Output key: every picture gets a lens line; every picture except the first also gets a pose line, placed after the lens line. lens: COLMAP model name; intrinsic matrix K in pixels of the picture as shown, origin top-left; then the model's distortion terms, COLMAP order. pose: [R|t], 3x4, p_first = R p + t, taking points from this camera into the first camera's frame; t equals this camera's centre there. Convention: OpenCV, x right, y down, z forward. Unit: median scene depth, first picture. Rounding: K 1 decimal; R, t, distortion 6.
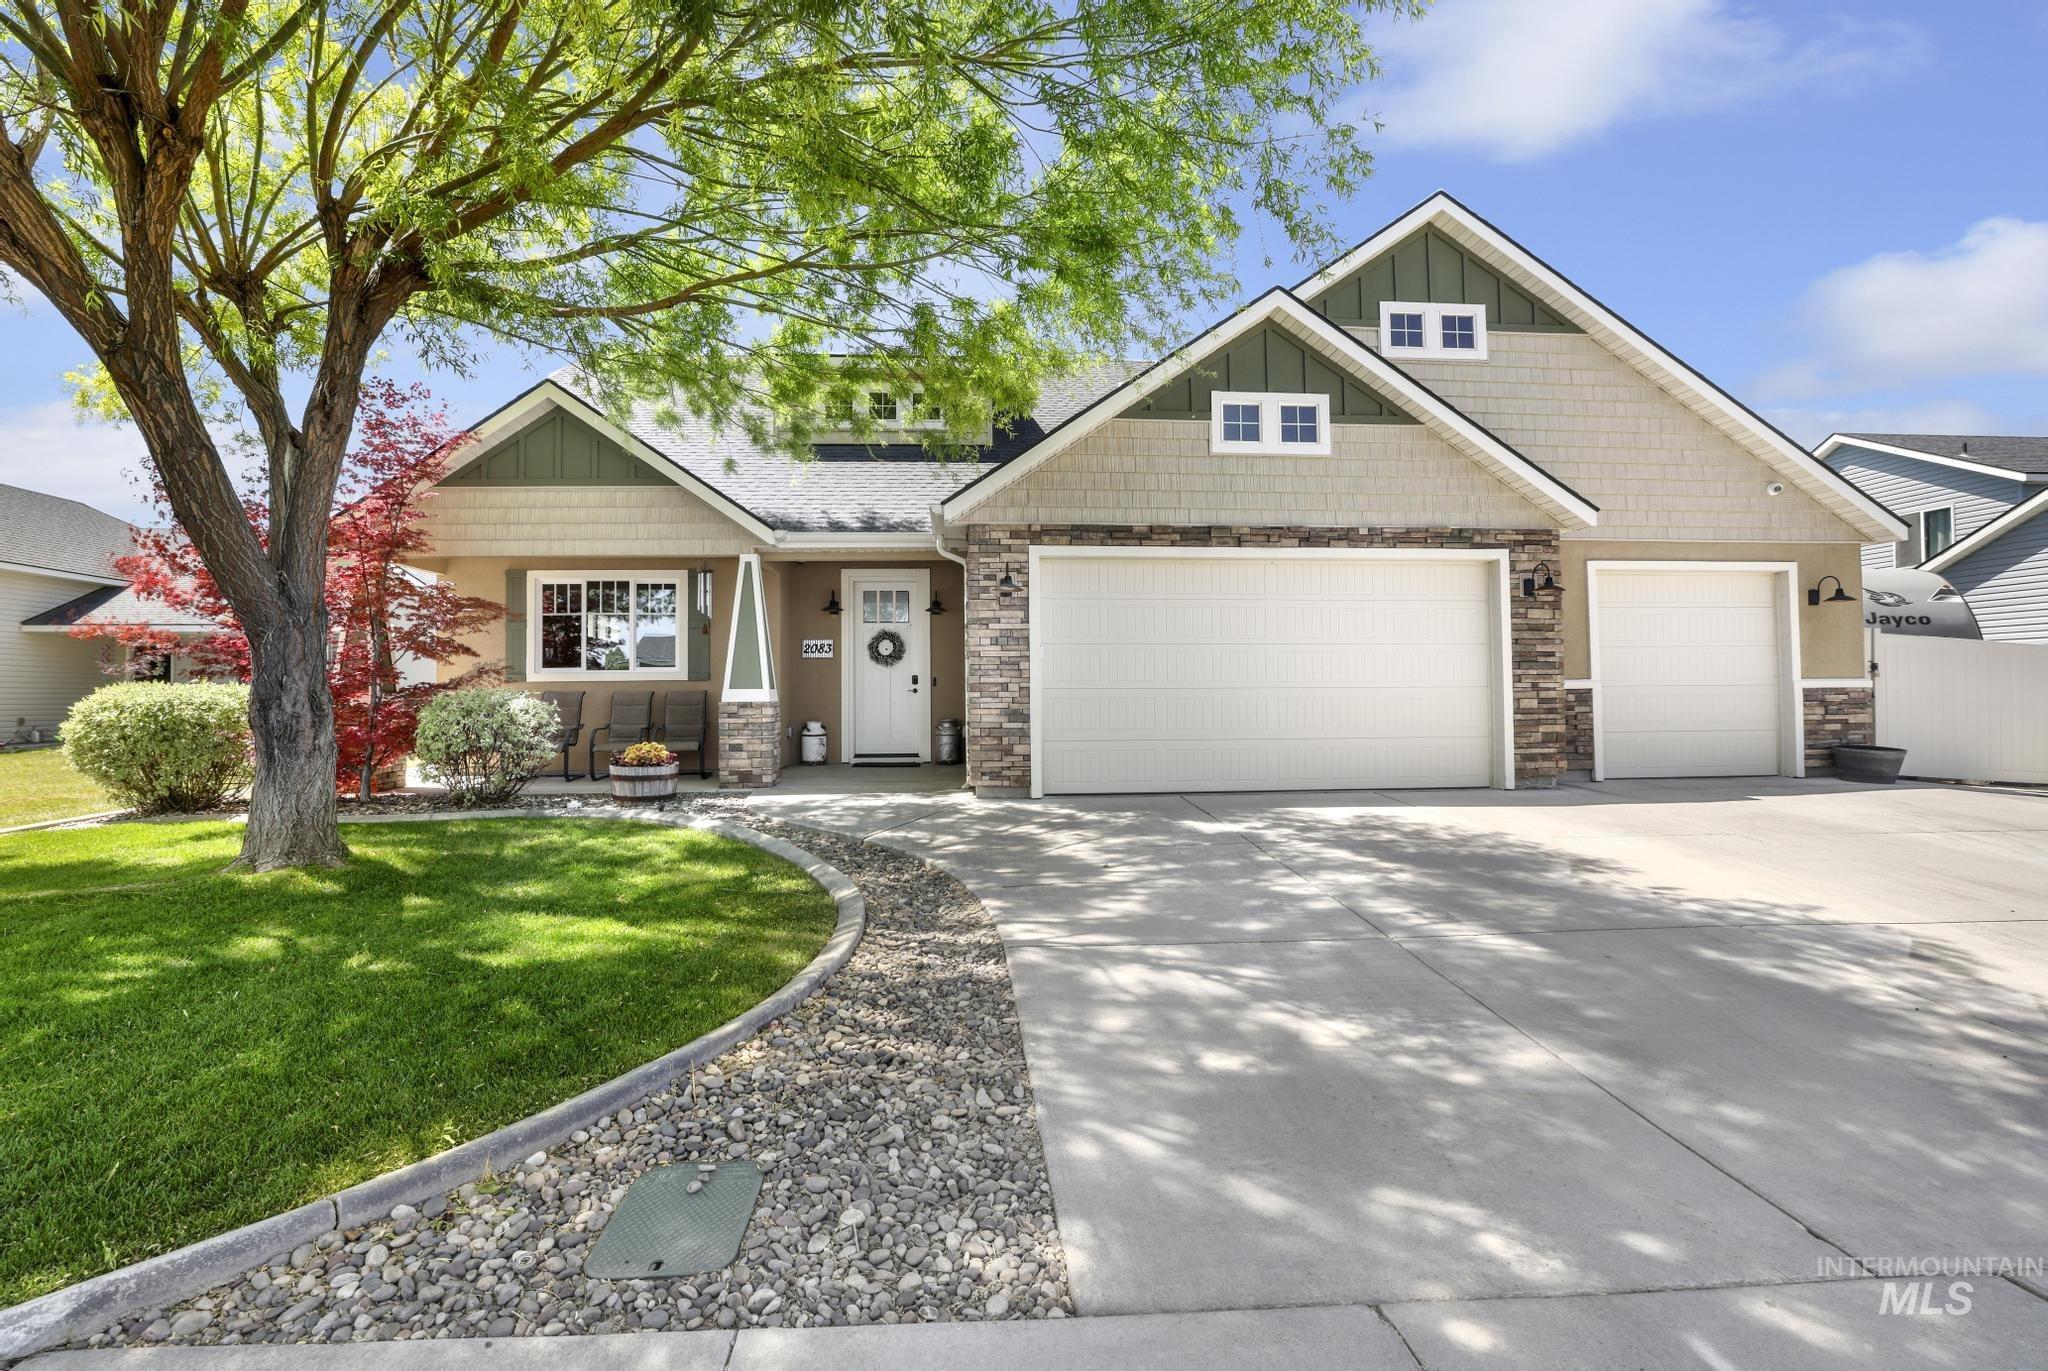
lens RADIAL K [[881.9, 0, 1024.3], [0, 881.9, 681.5], [0, 0, 1]] dist [-0.046230, 0.015490]
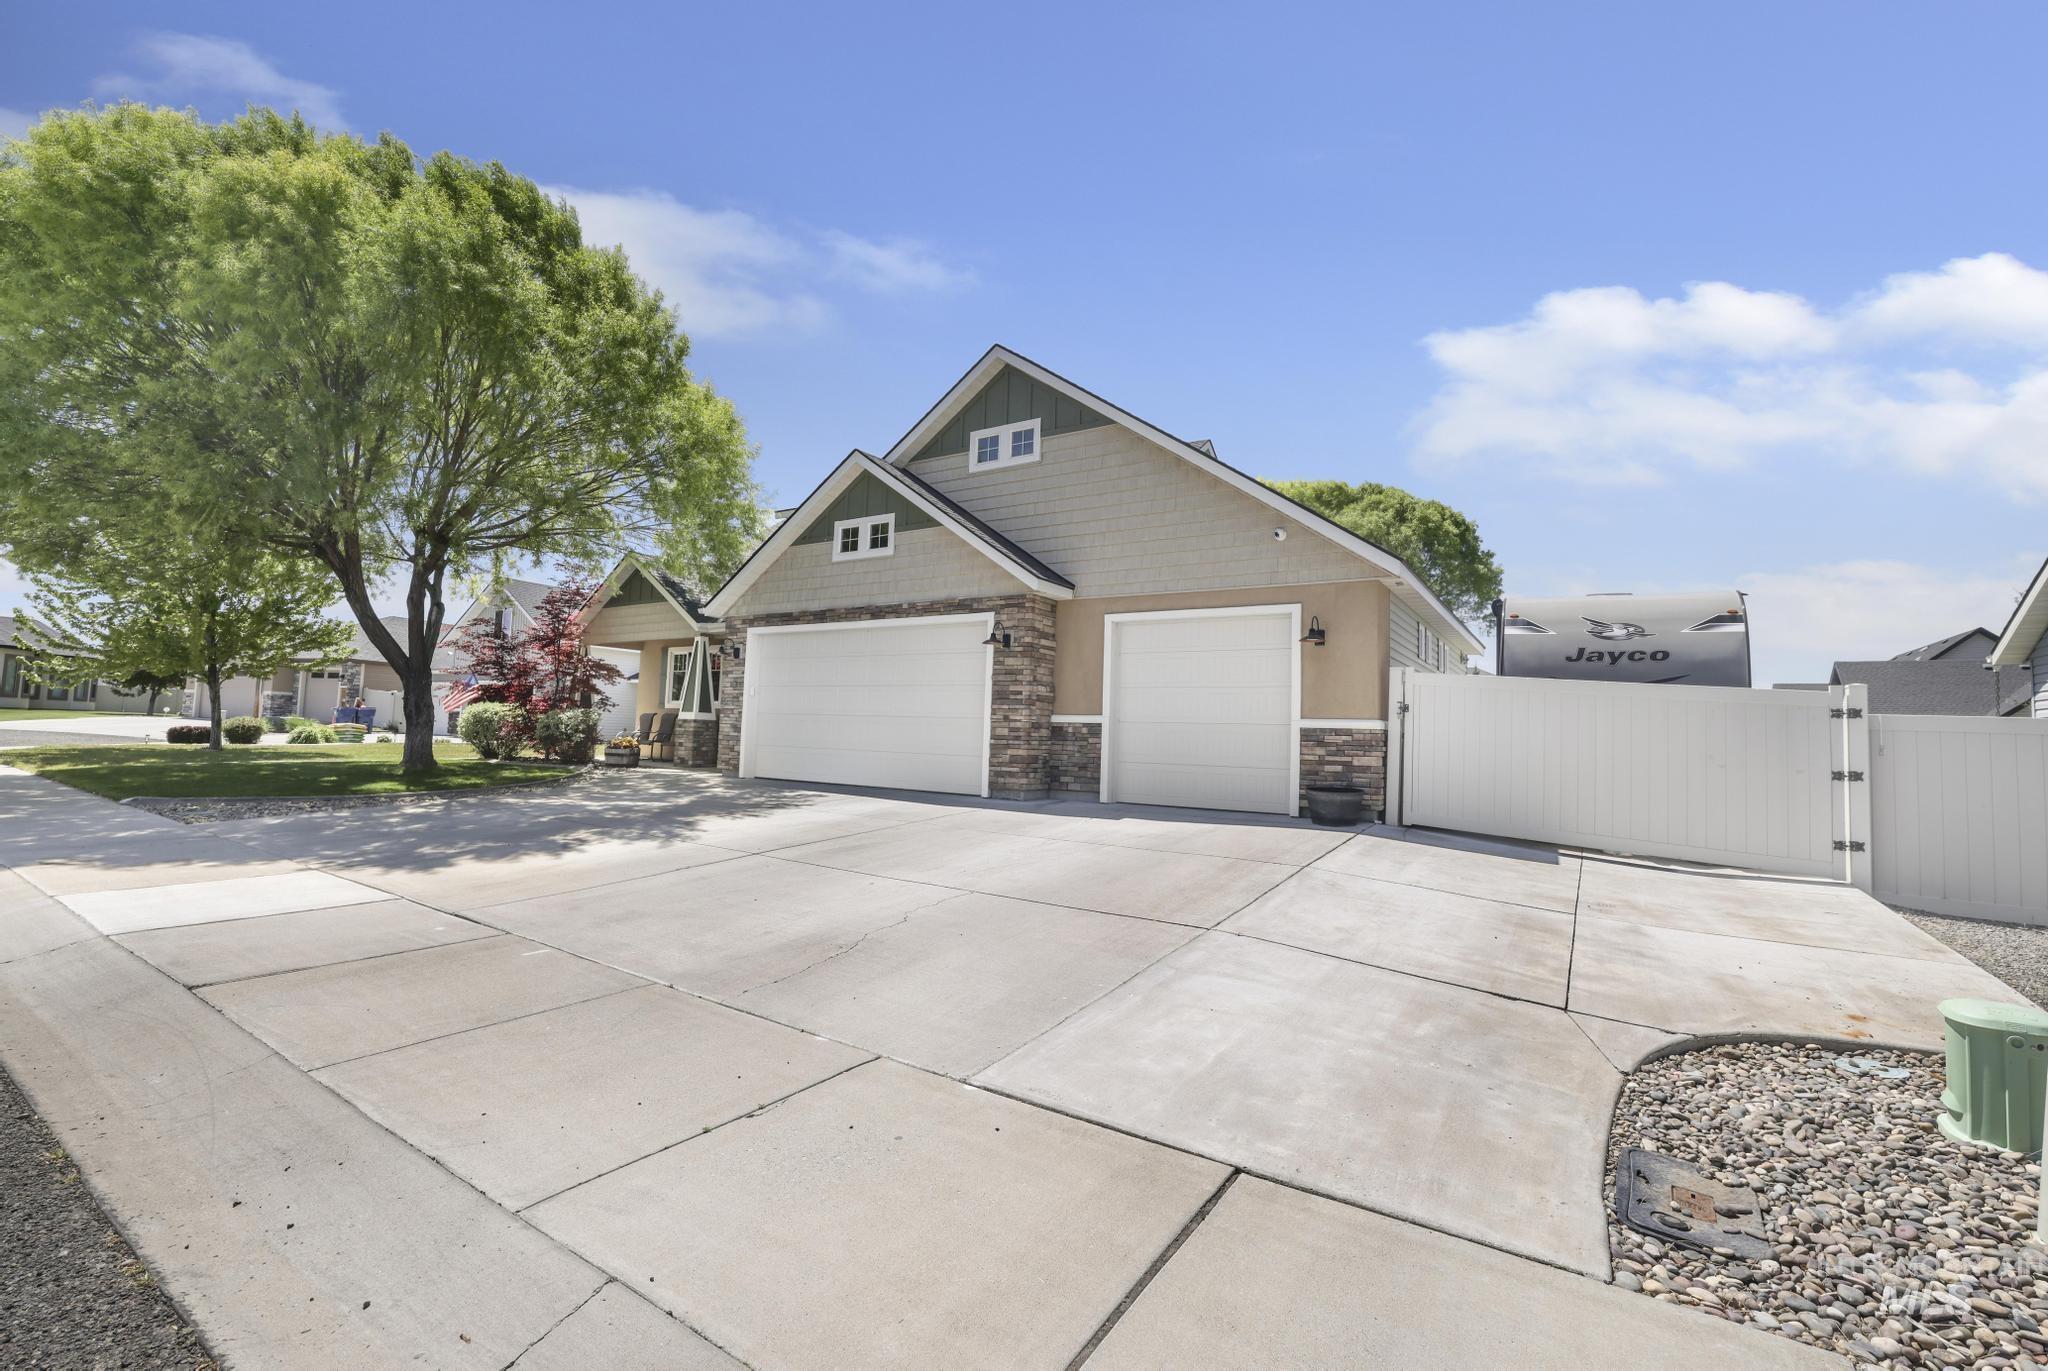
lens RADIAL K [[854.7, 0, 1026.6], [0, 854.7, 676.7], [0, 0, 1]] dist [-0.068816, 0.024216]
pose [[0.808398, -0.009107, -0.588566, 1.345315], [-0.029424, 0.998005, -0.055857, 0.013968], [0.587901, 0.062472, 0.806517, 0.008349]]
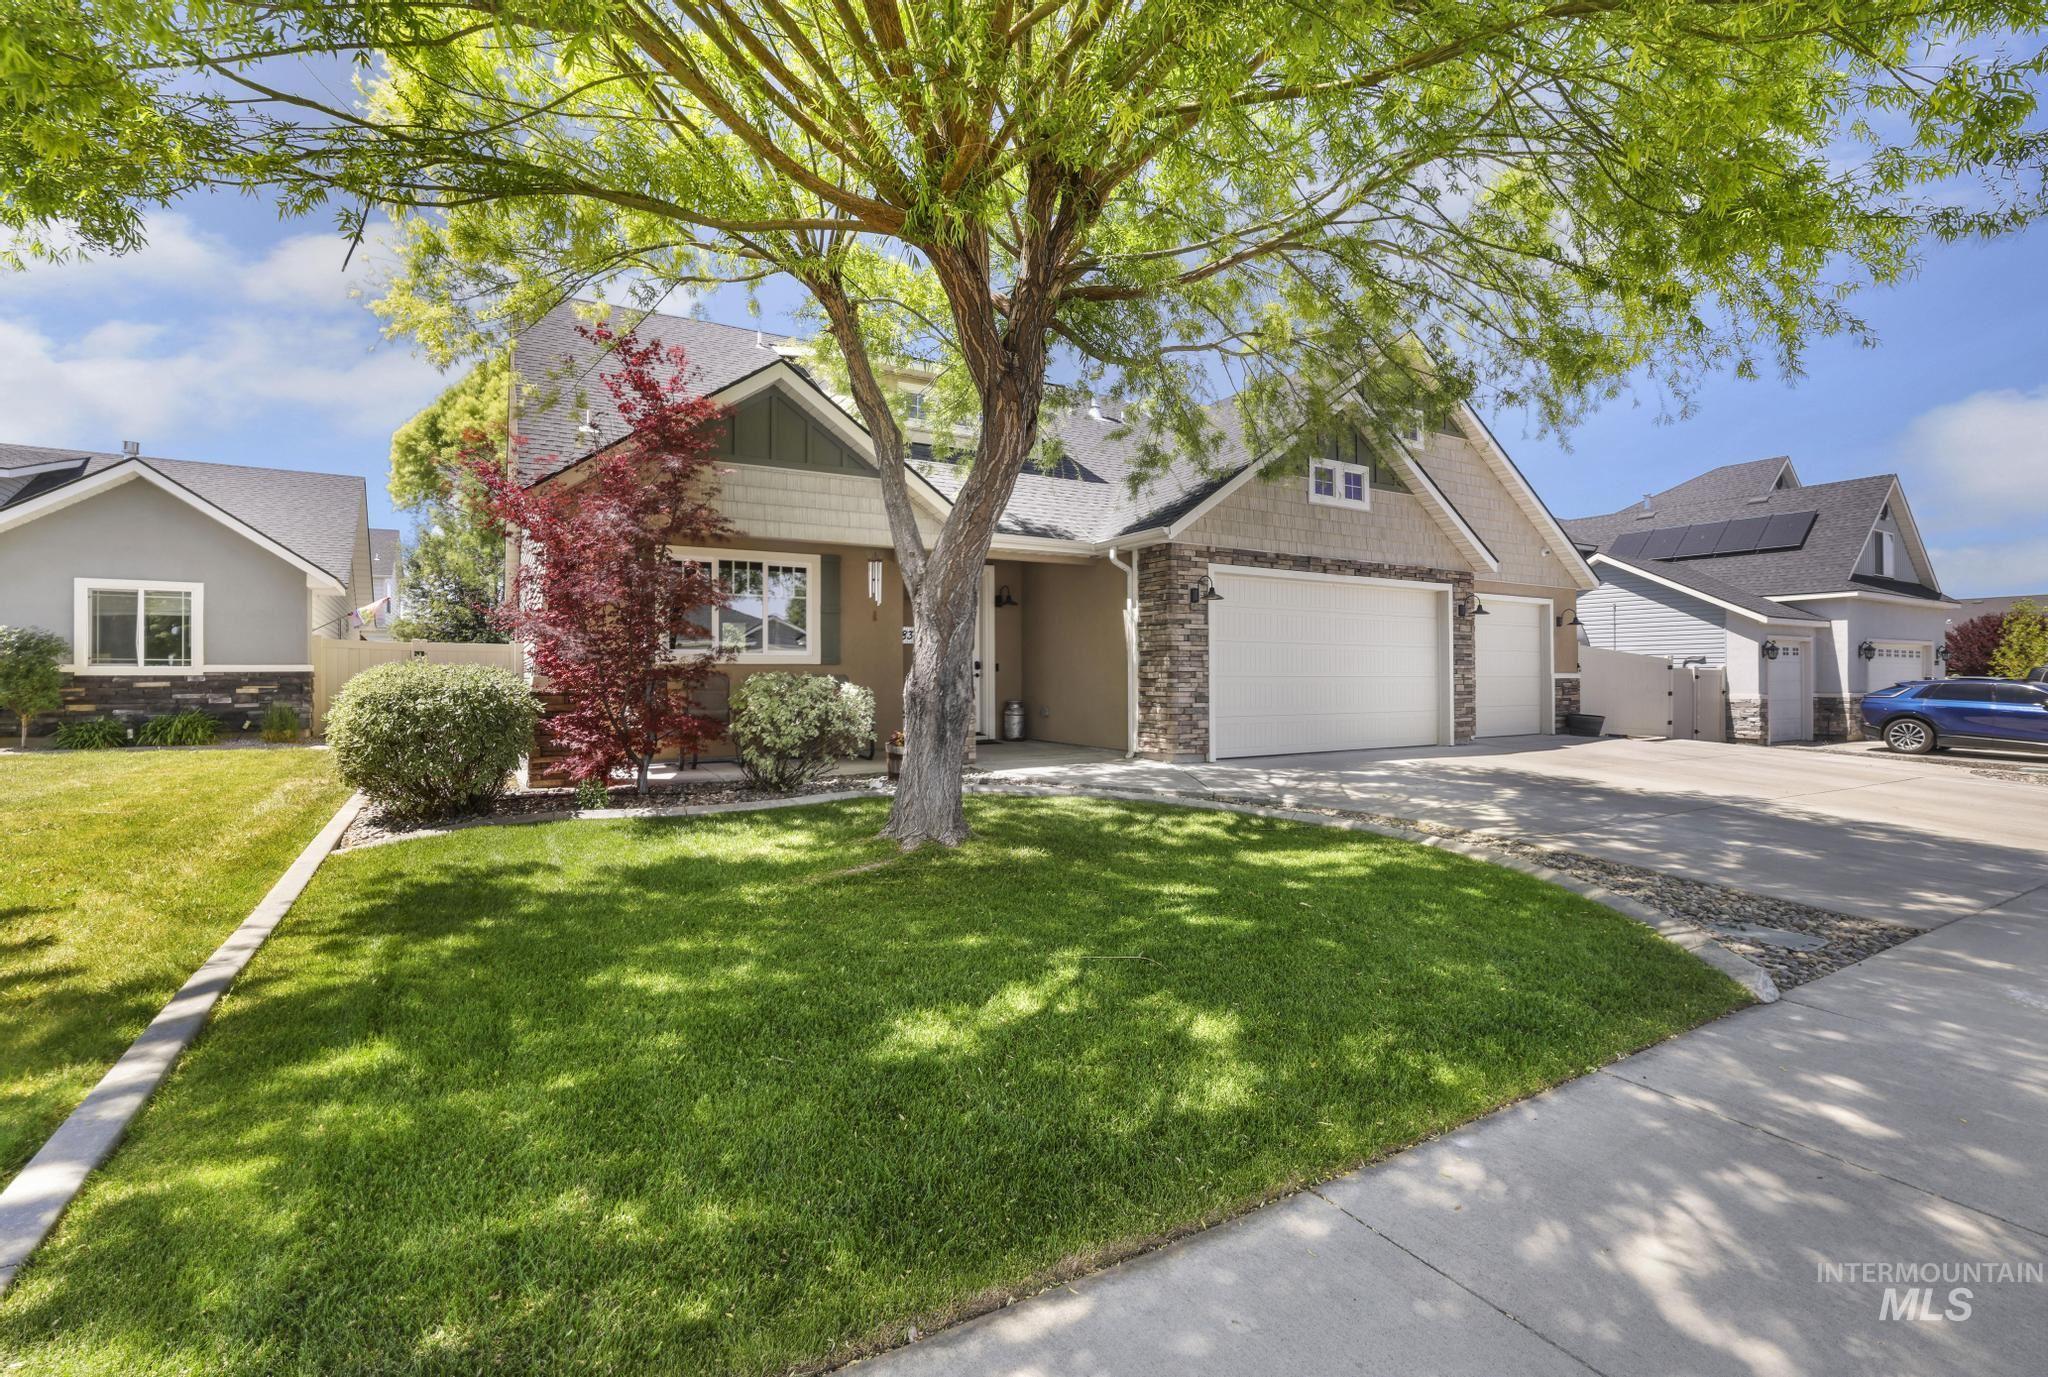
lens RADIAL K [[891.8, 0, 1024.0], [0, 891.8, 688.5], [0, 0, 1]] dist [-0.027622, 0.000044]
pose [[0.893947, 0.000089, 0.448172, -0.776603], [-0.012114, 0.999639, 0.023964, -0.001606], [-0.448008, -0.026851, 0.893626, -0.028852]]
